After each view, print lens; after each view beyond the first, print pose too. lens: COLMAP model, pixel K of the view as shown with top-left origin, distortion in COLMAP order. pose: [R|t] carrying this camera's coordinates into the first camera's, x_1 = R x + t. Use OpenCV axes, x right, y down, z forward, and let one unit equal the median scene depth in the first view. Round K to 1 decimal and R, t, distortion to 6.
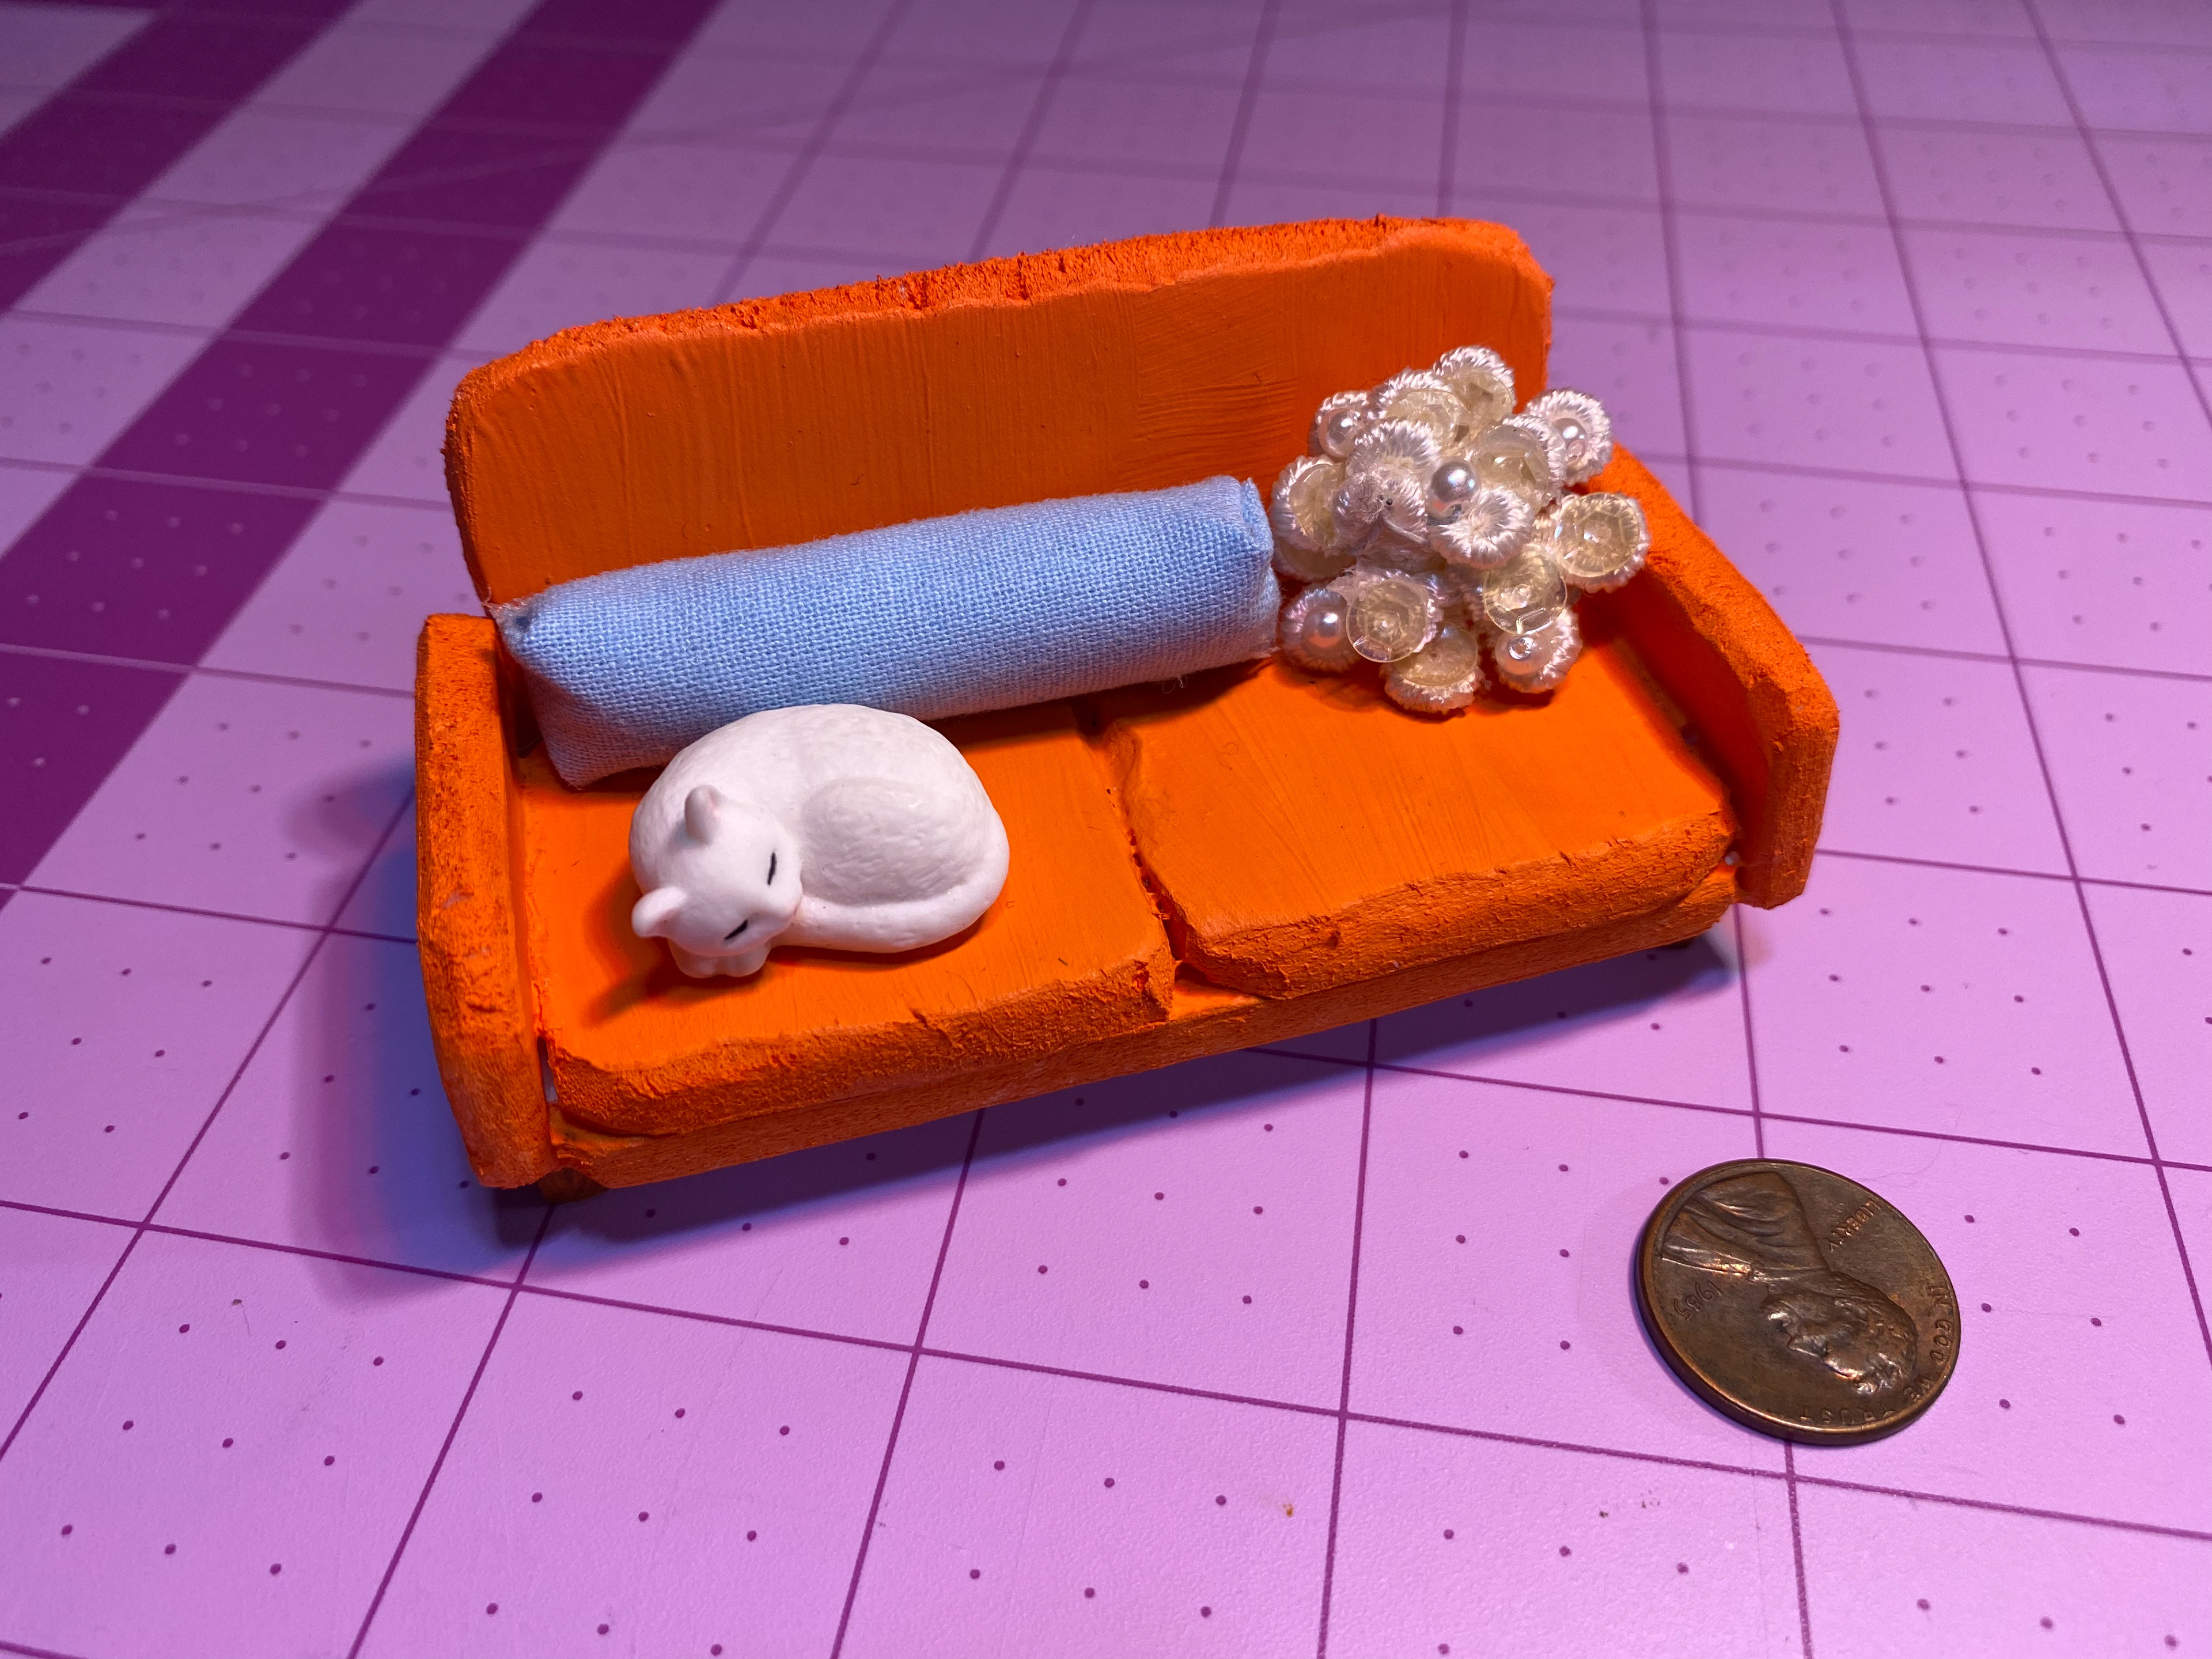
lens RADIAL K [[1740.7, 0, 1067.8], [0, 1740.7, 865.2], [0, 0, 1]] dist [0.030876, -0.155675]
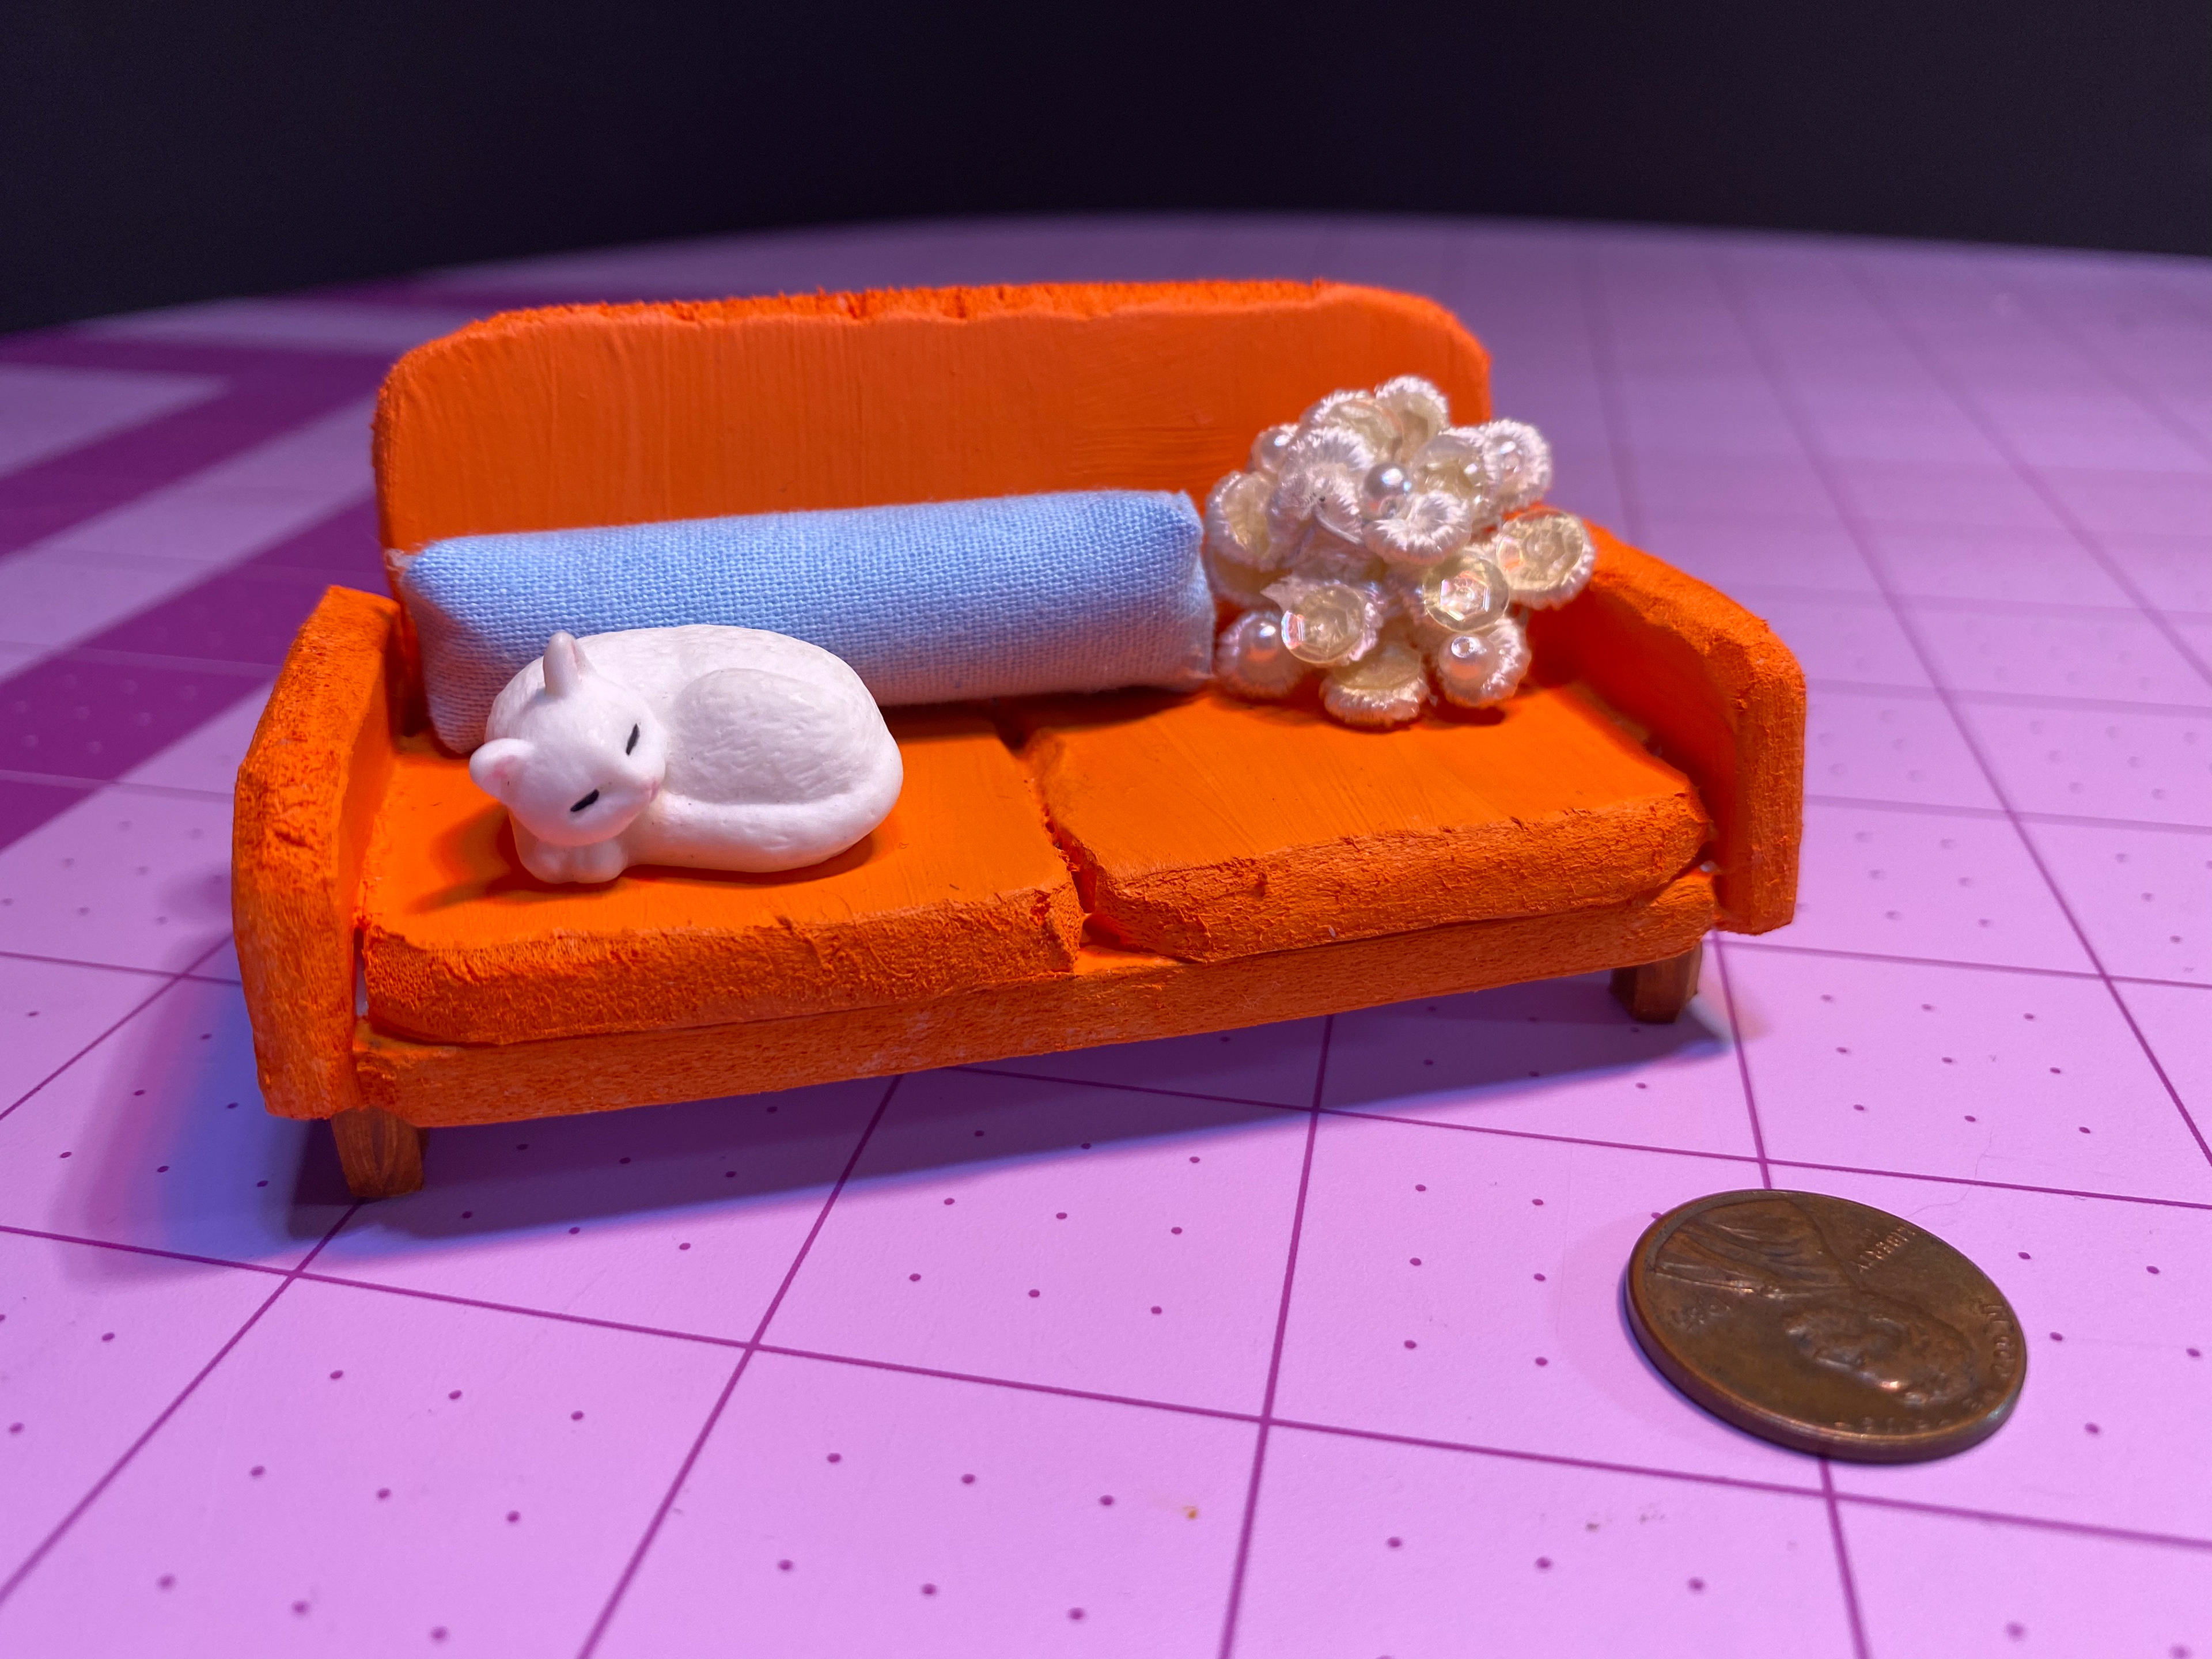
lens RADIAL K [[1740.7, 0, 1067.8], [0, 1740.7, 865.2], [0, 0, 1]] dist [0.030876, -0.155675]
pose [[0.999268, 0.030568, -0.023021, 0.072290], [-0.036357, 0.946049, -0.321979, 0.313728], [0.011937, 0.322580, 0.946467, 0.143299]]
